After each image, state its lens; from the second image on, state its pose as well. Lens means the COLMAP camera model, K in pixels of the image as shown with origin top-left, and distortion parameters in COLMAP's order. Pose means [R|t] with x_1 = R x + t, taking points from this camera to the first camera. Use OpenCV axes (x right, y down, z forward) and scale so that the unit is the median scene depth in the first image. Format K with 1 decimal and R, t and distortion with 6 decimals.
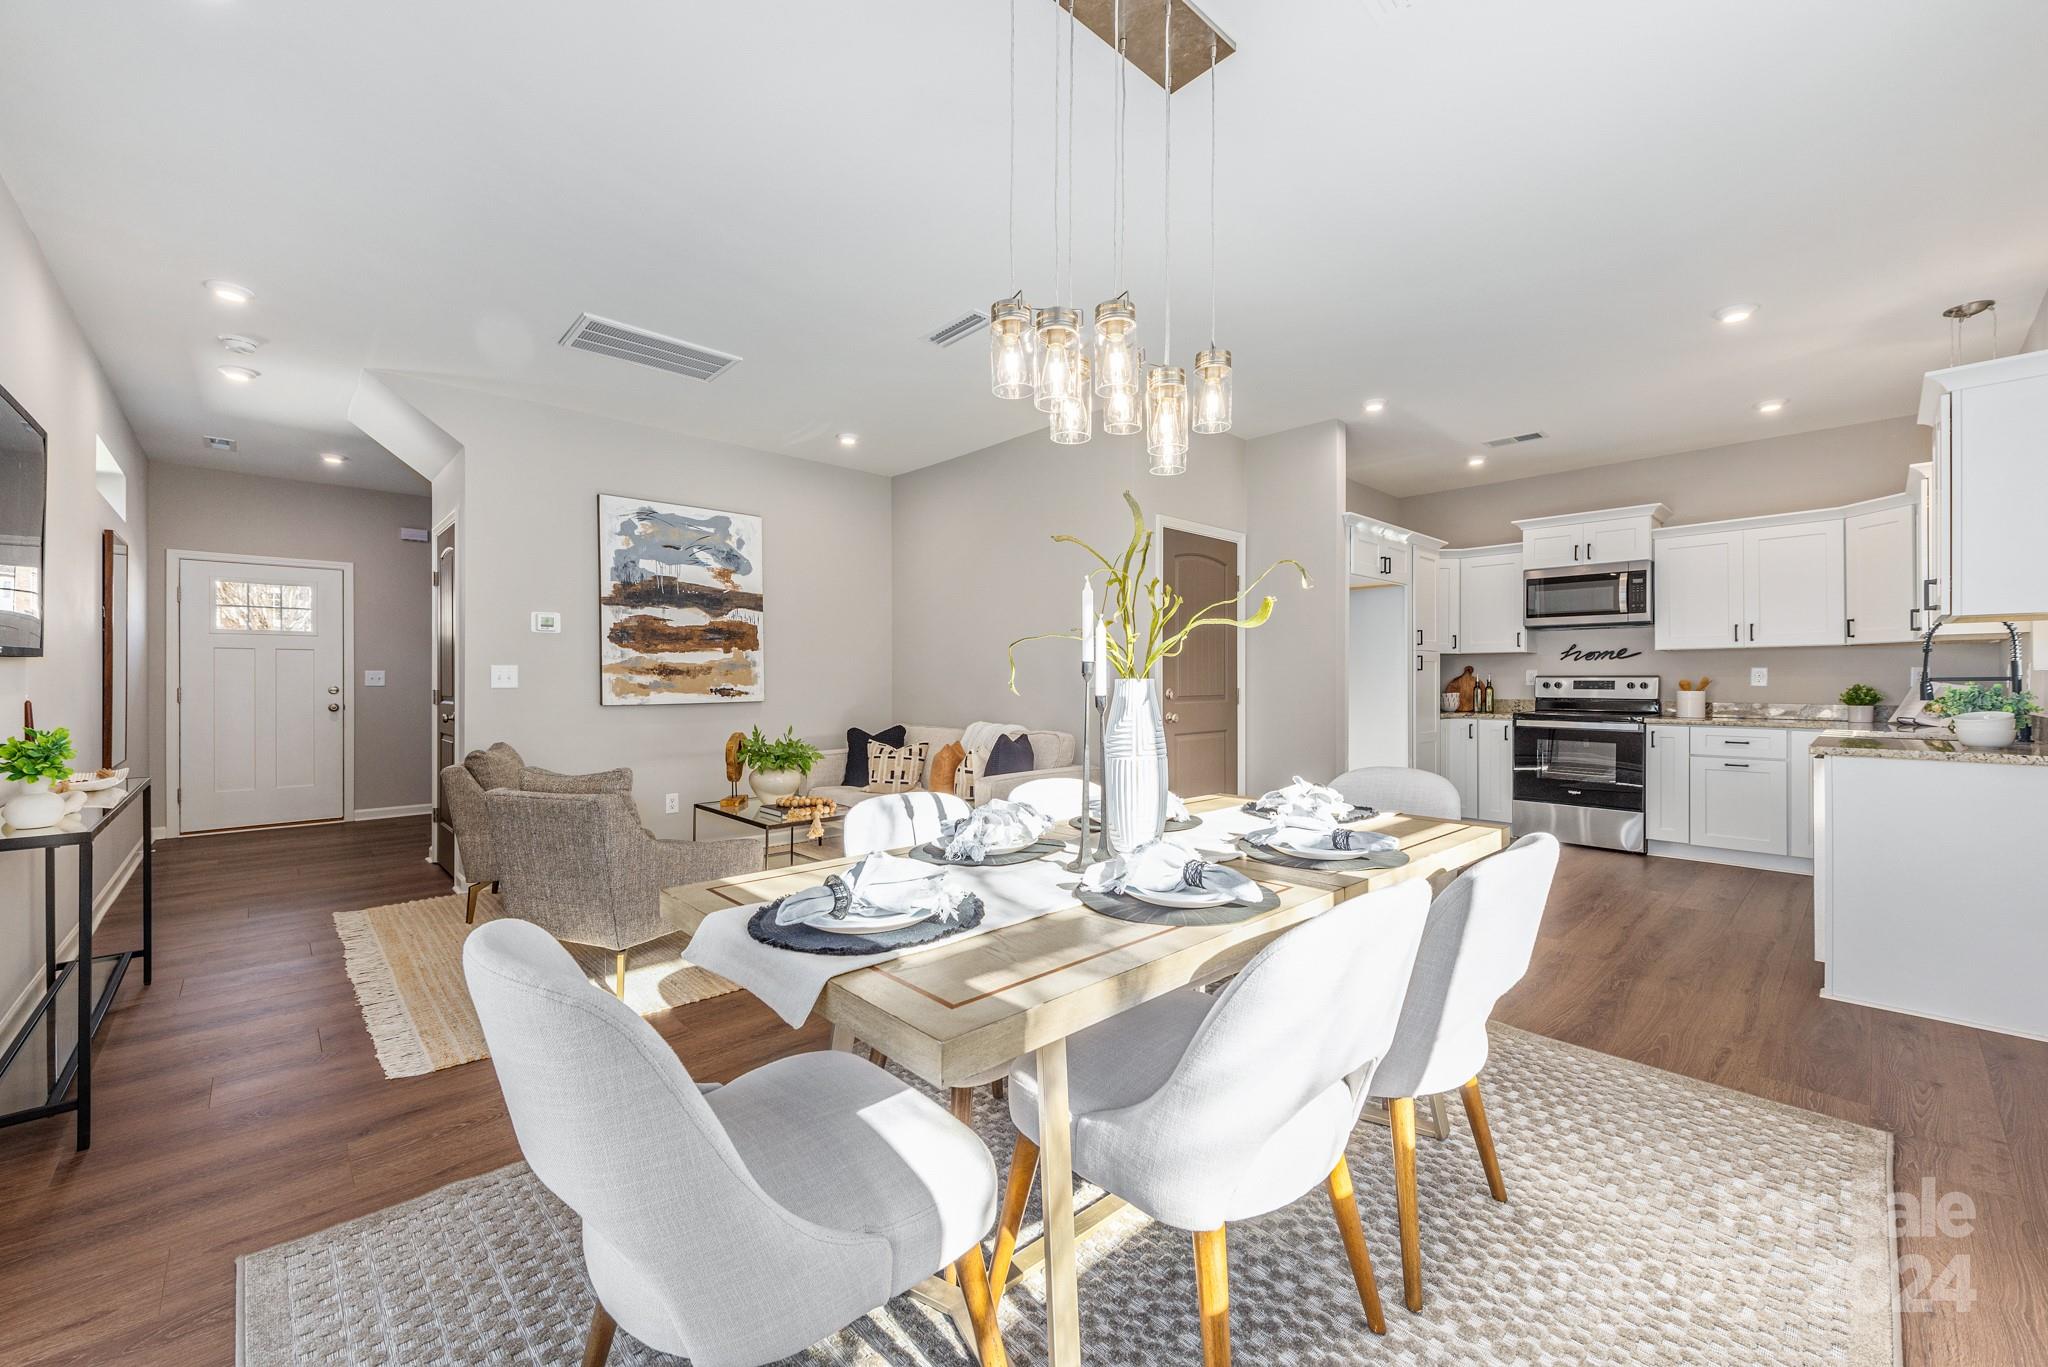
lens RADIAL K [[799.1, 0, 1026.4], [0, 799.1, 686.4], [0, 0, 1]] dist [0.003832, -0.002217]
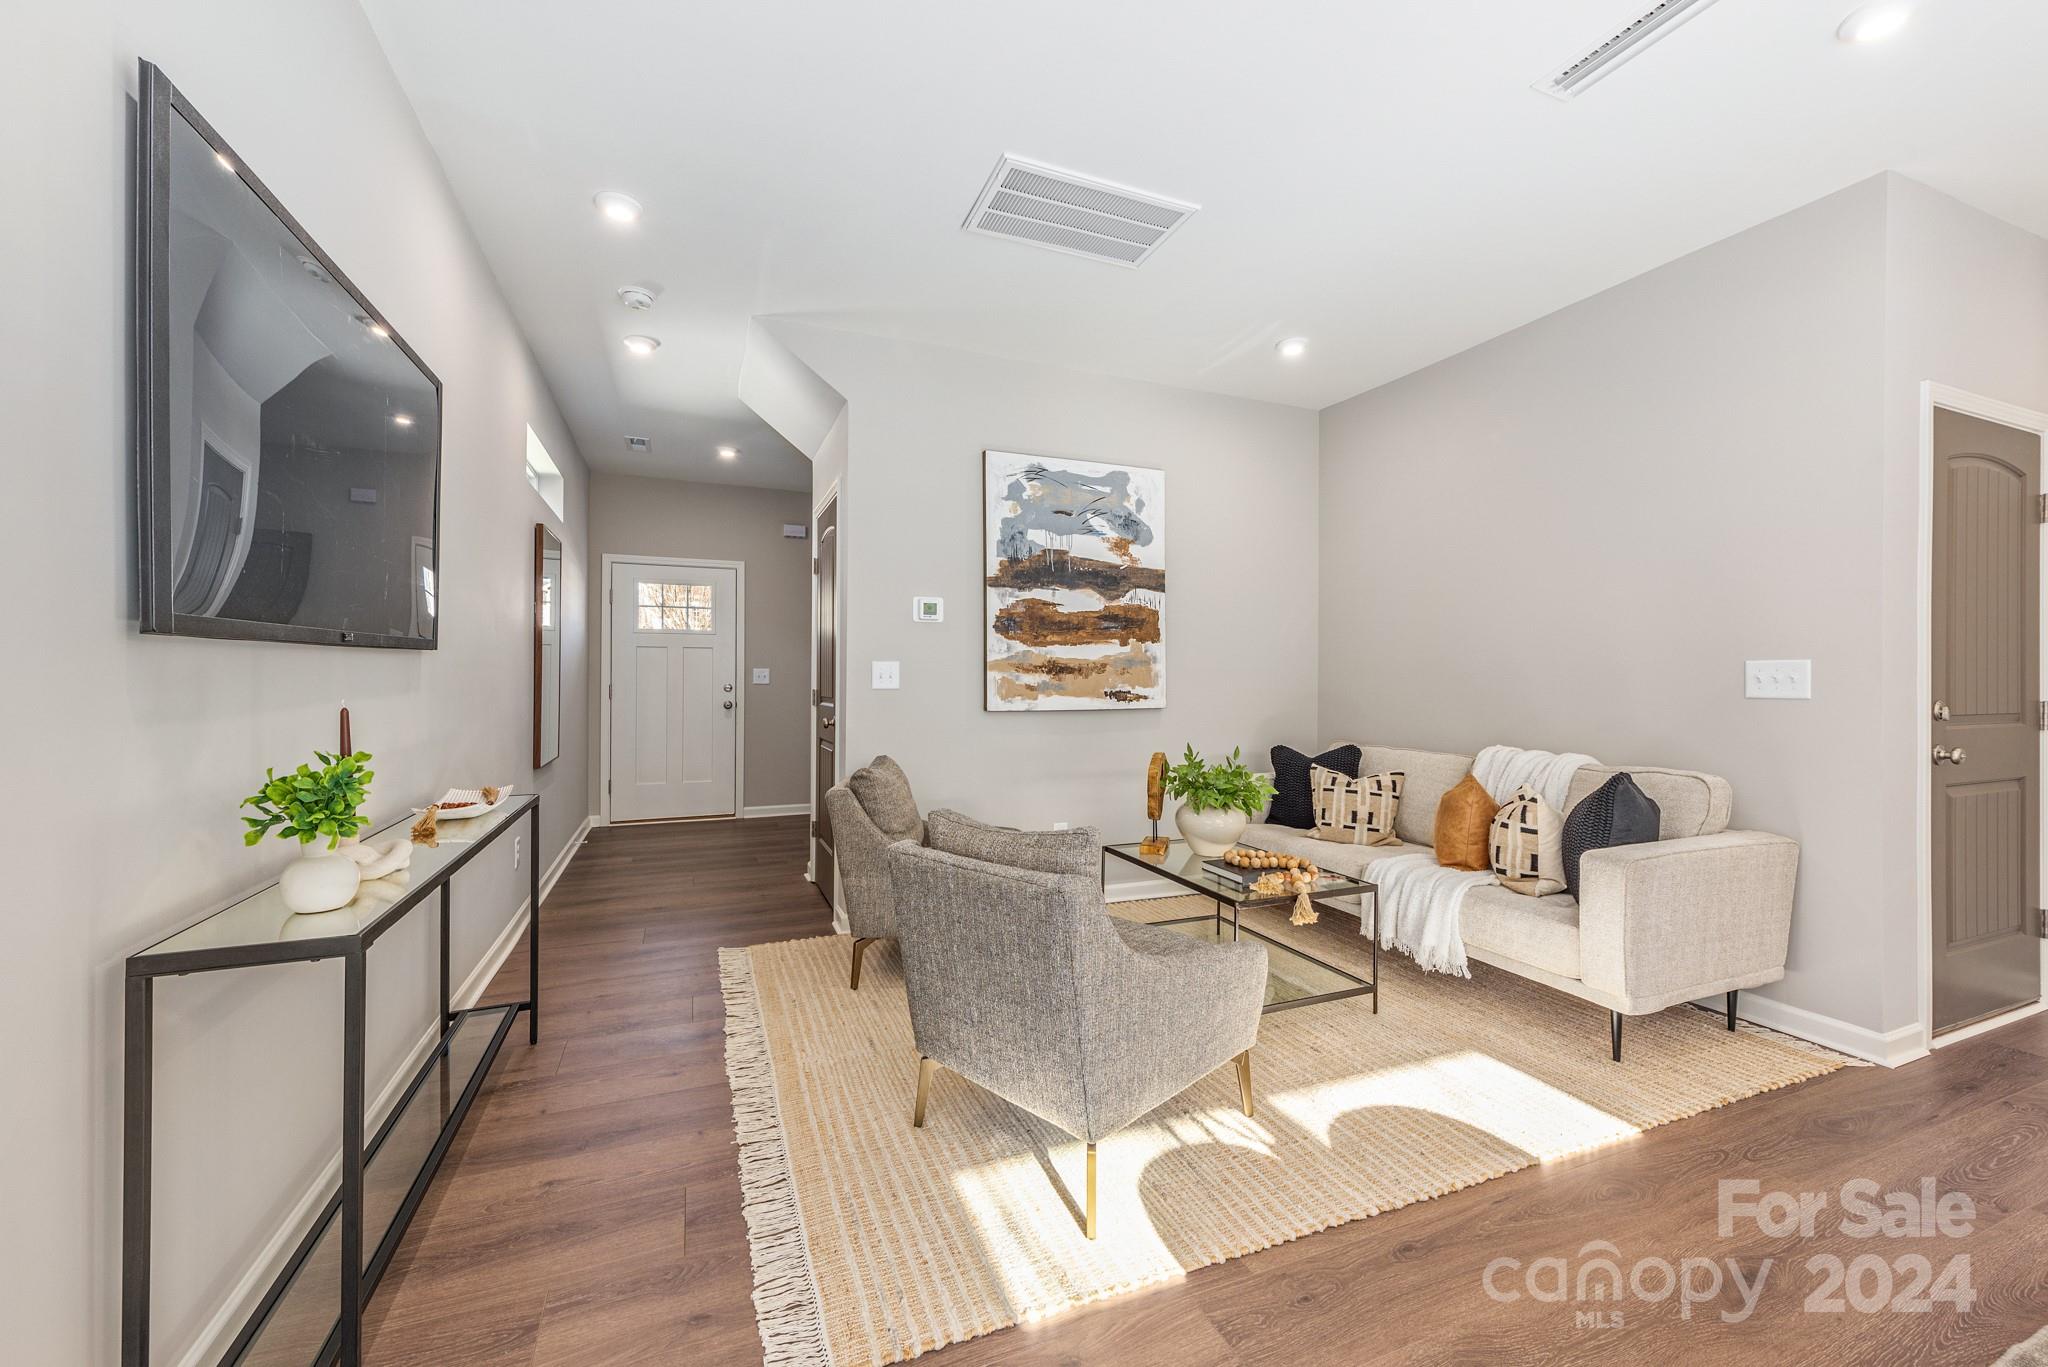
lens RADIAL K [[799.1, 0, 1006.8], [0, 799.1, 692.5], [0, 0, 1]] dist [0.003832, -0.002217]
pose [[0.925928, 0.011982, -0.377510, -0.191614], [-0.008874, 0.999911, 0.009971, -0.003018], [0.377596, -0.005882, 0.925952, 0.239798]]
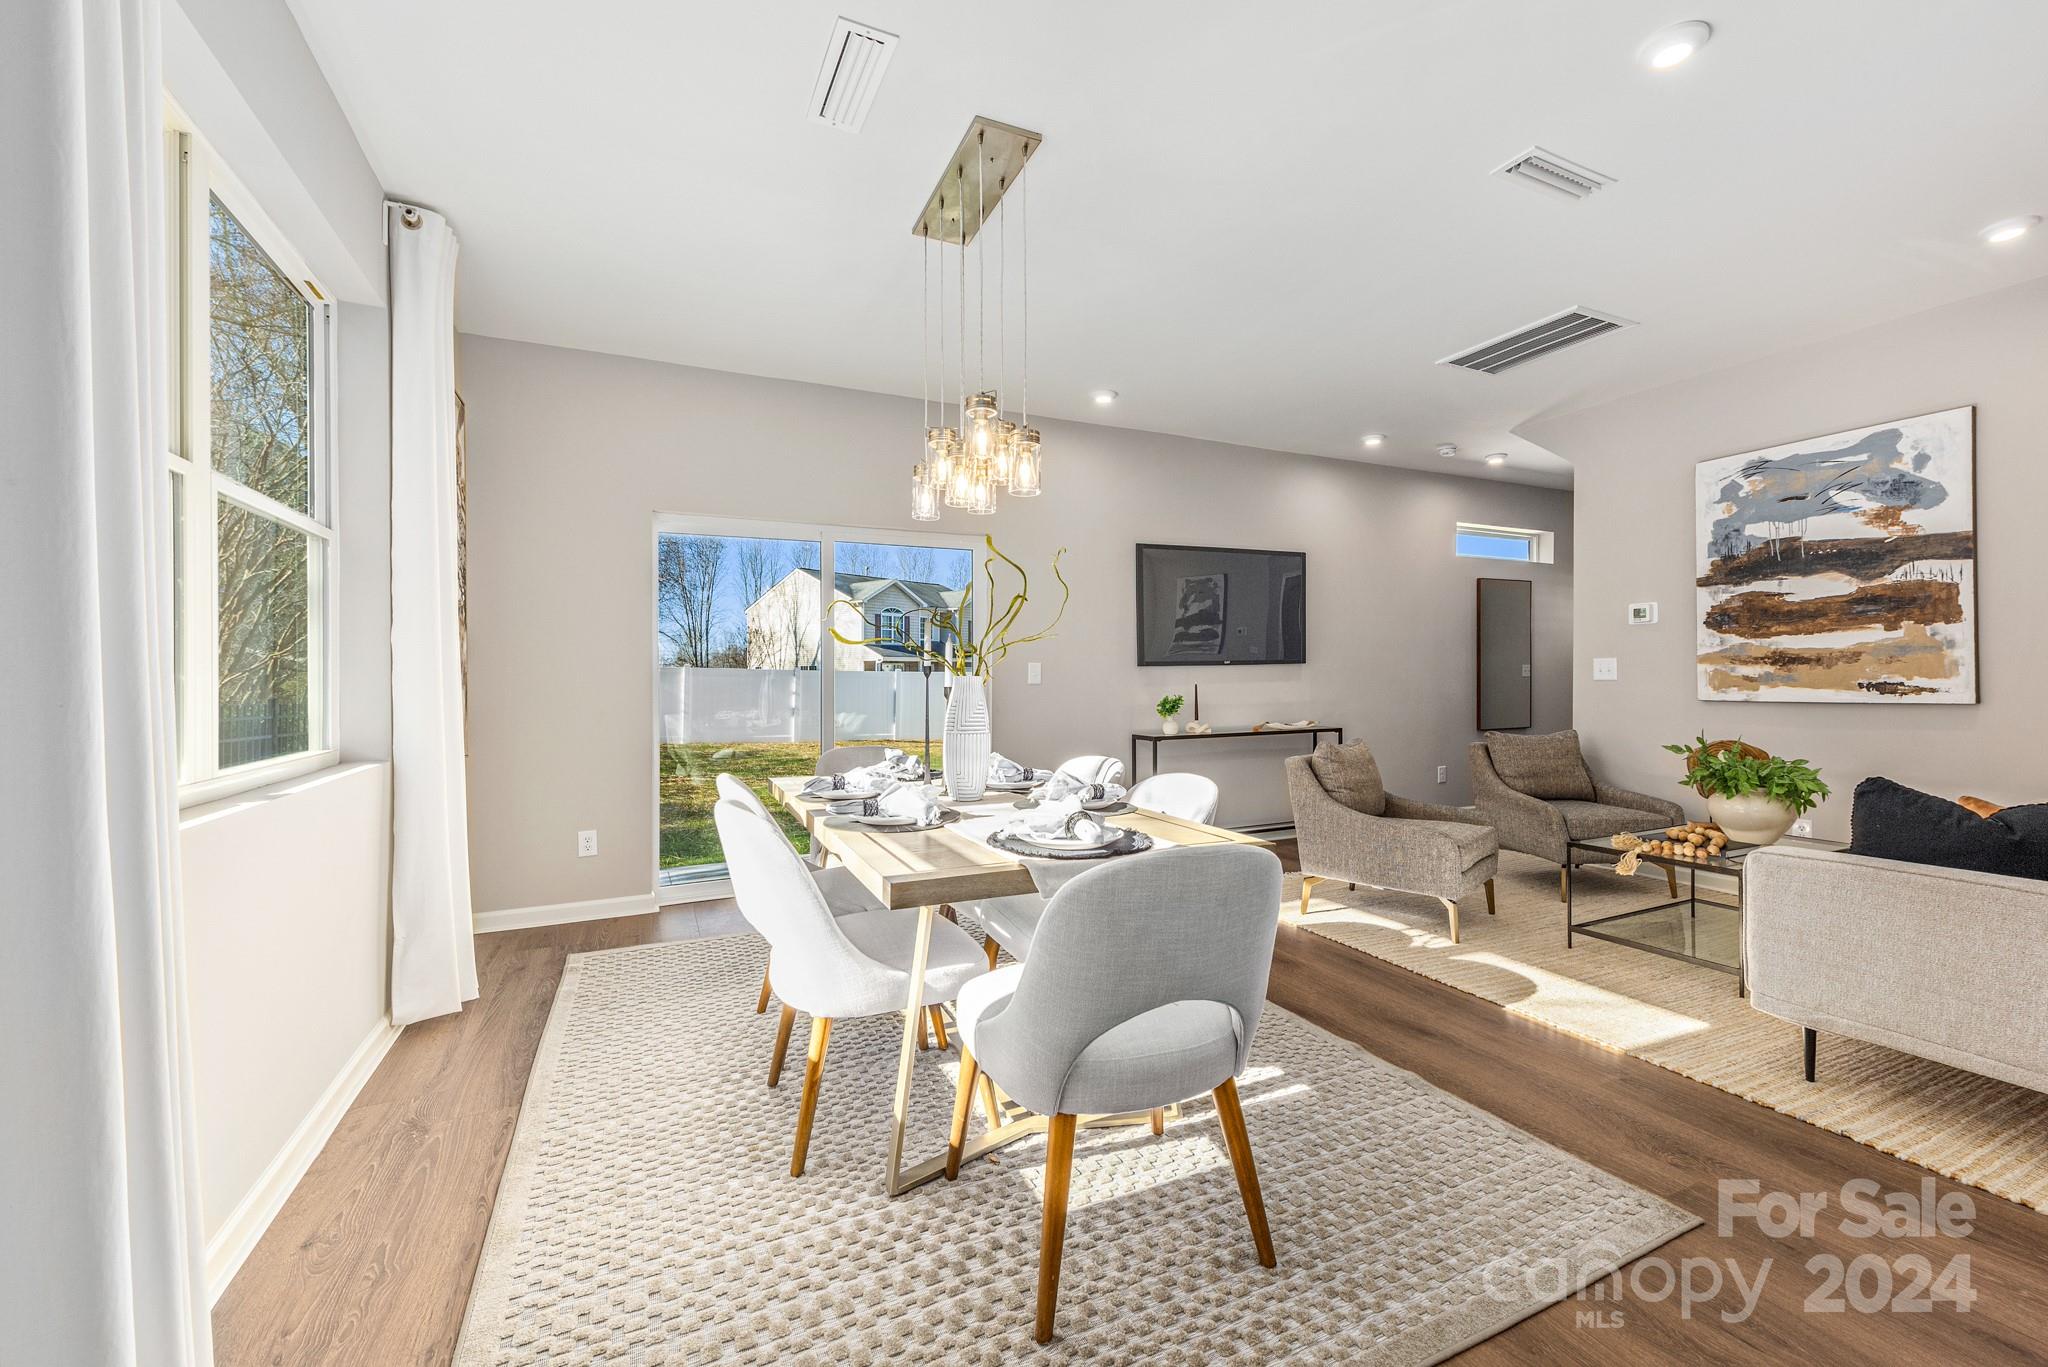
lens RADIAL K [[799.1, 0, 1090.0], [0, 799.1, 670.6], [0, 0, 1]] dist [0.003832, -0.002217]
pose [[-0.293859, -0.003565, -0.955842, 0.487974], [-0.001010, 0.999994, -0.003419, -0.005179], [0.955848, -0.000039, -0.293861, 0.574196]]
